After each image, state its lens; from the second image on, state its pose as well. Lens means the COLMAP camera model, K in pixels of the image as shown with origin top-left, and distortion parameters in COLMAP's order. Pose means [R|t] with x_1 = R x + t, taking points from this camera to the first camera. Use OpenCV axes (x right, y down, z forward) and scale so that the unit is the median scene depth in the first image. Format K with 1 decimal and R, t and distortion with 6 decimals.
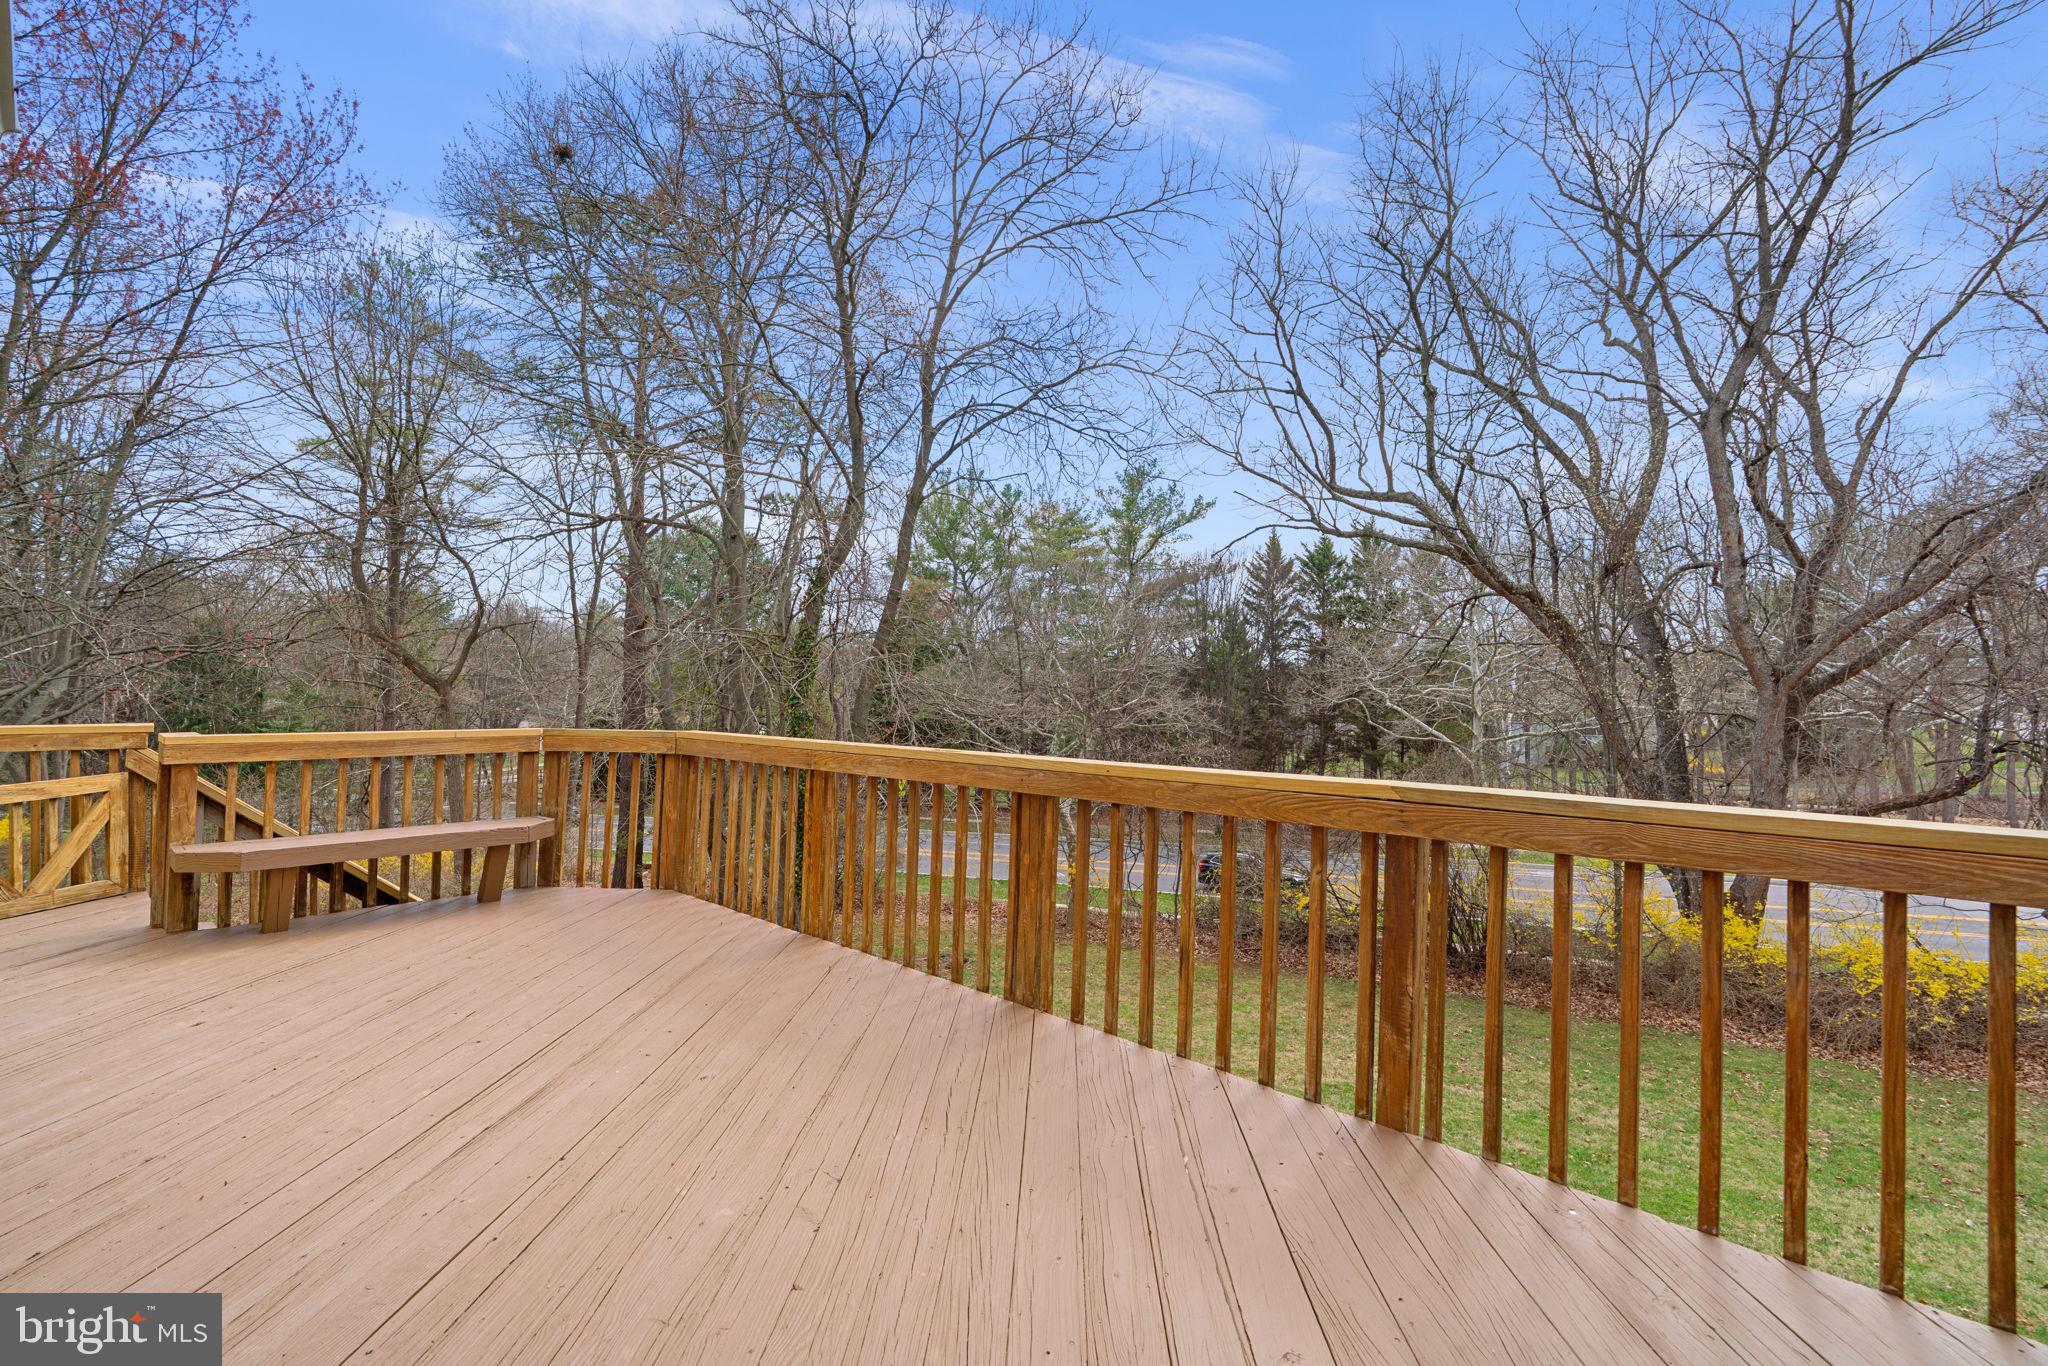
lens RADIAL K [[962.8, 0, 1020.9], [0, 962.8, 690.7], [0, 0, 1]] dist [-0.001378, 0.000649]
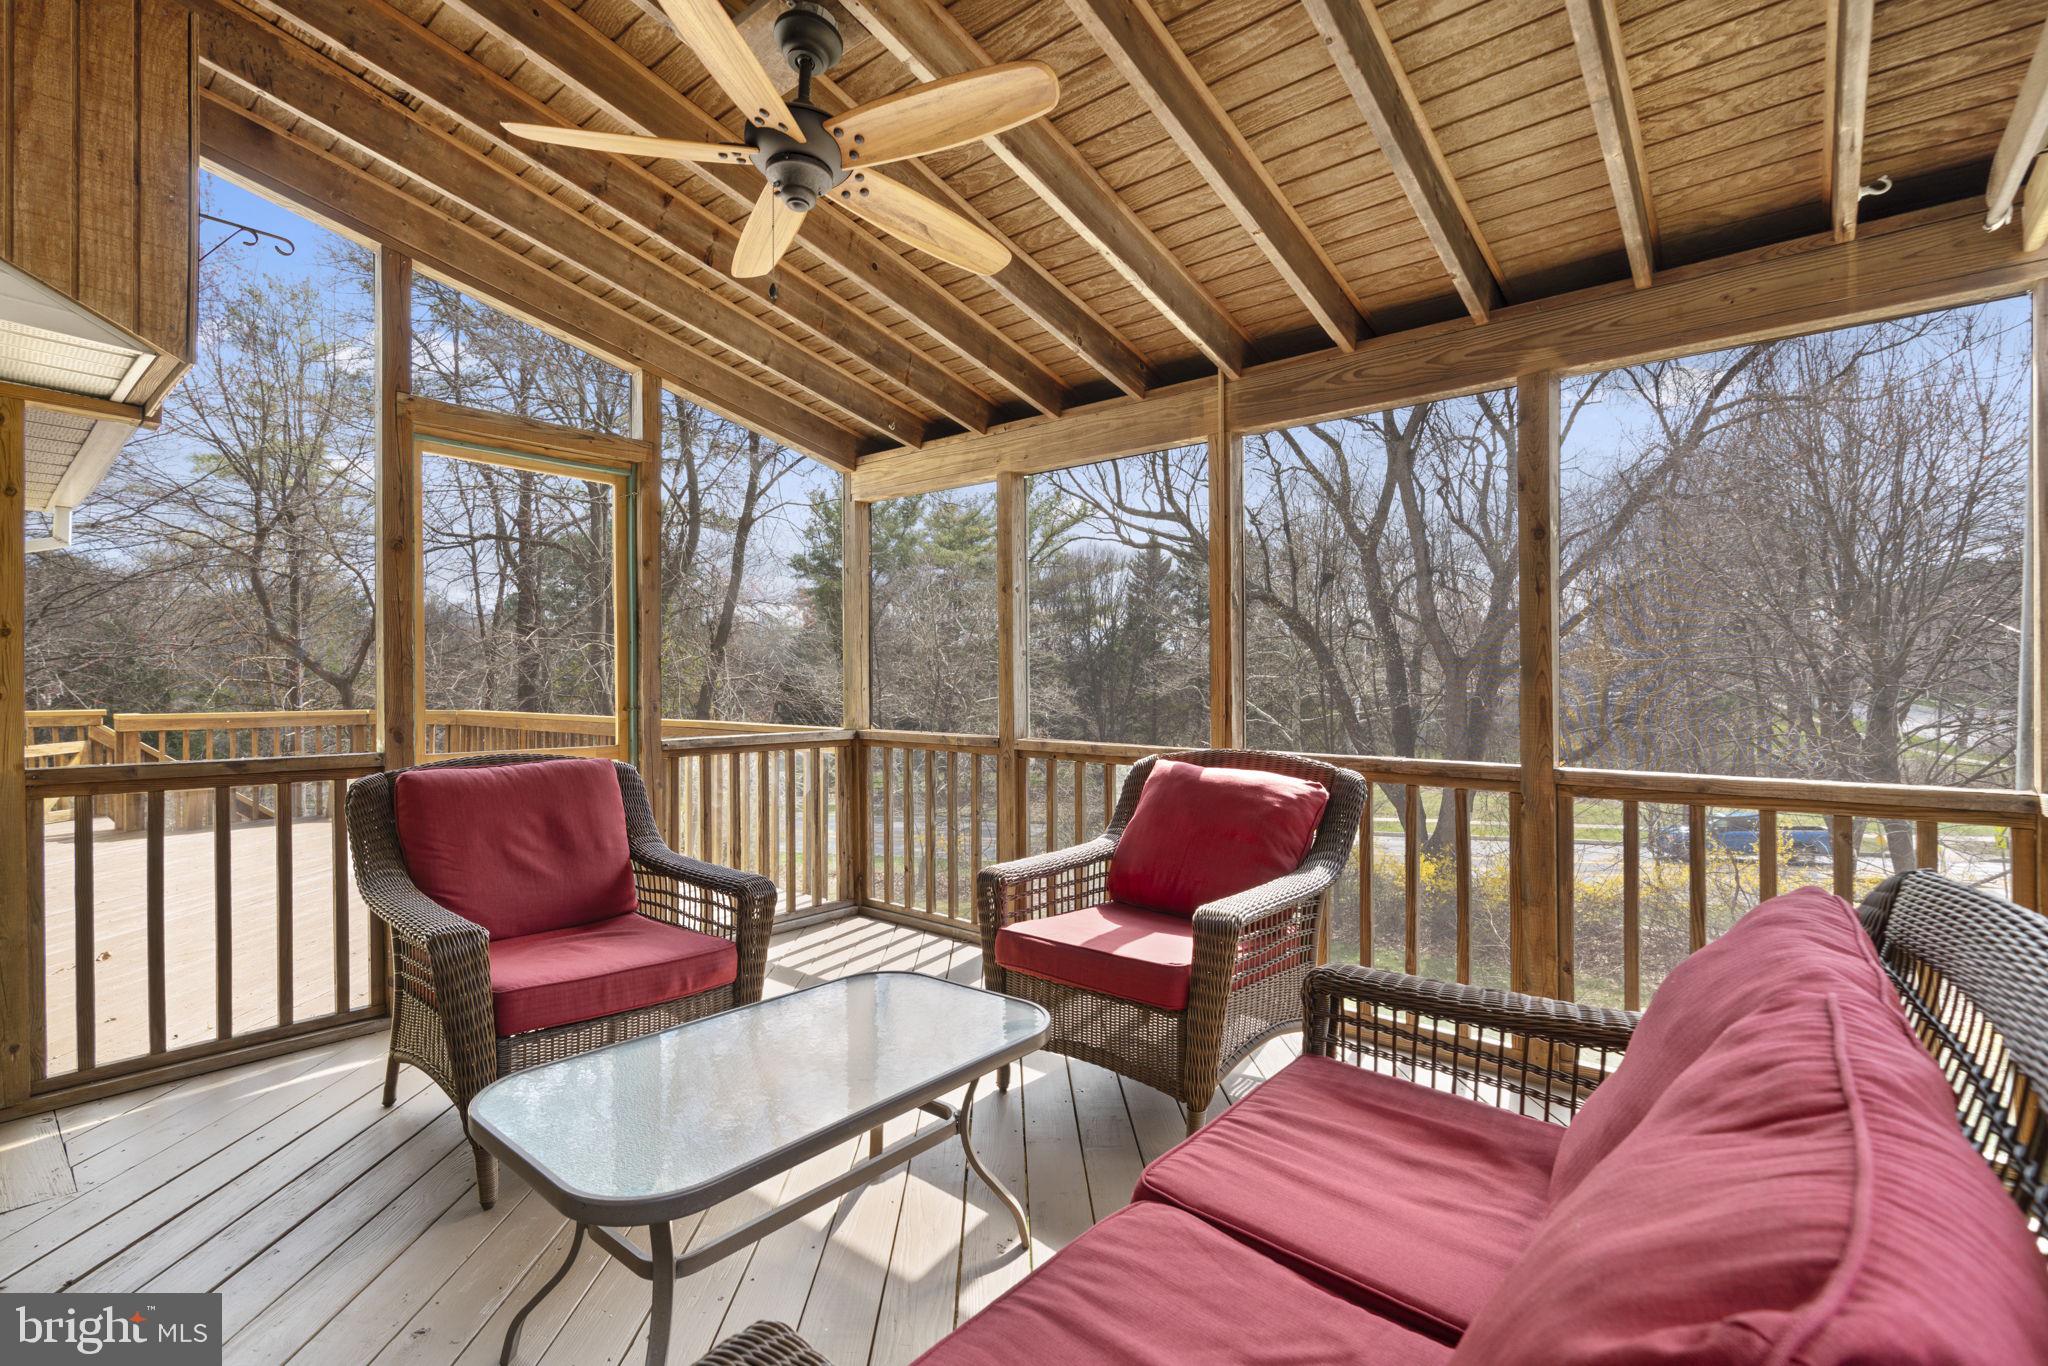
lens RADIAL K [[962.8, 0, 1020.9], [0, 962.8, 690.7], [0, 0, 1]] dist [-0.001378, 0.000649]
pose [[0.998079, -0.011419, 0.060891, 0.132830], [0.010898, 0.999901, 0.008883, 0.001345], [-0.060986, -0.008203, 0.998105, -0.176386]]
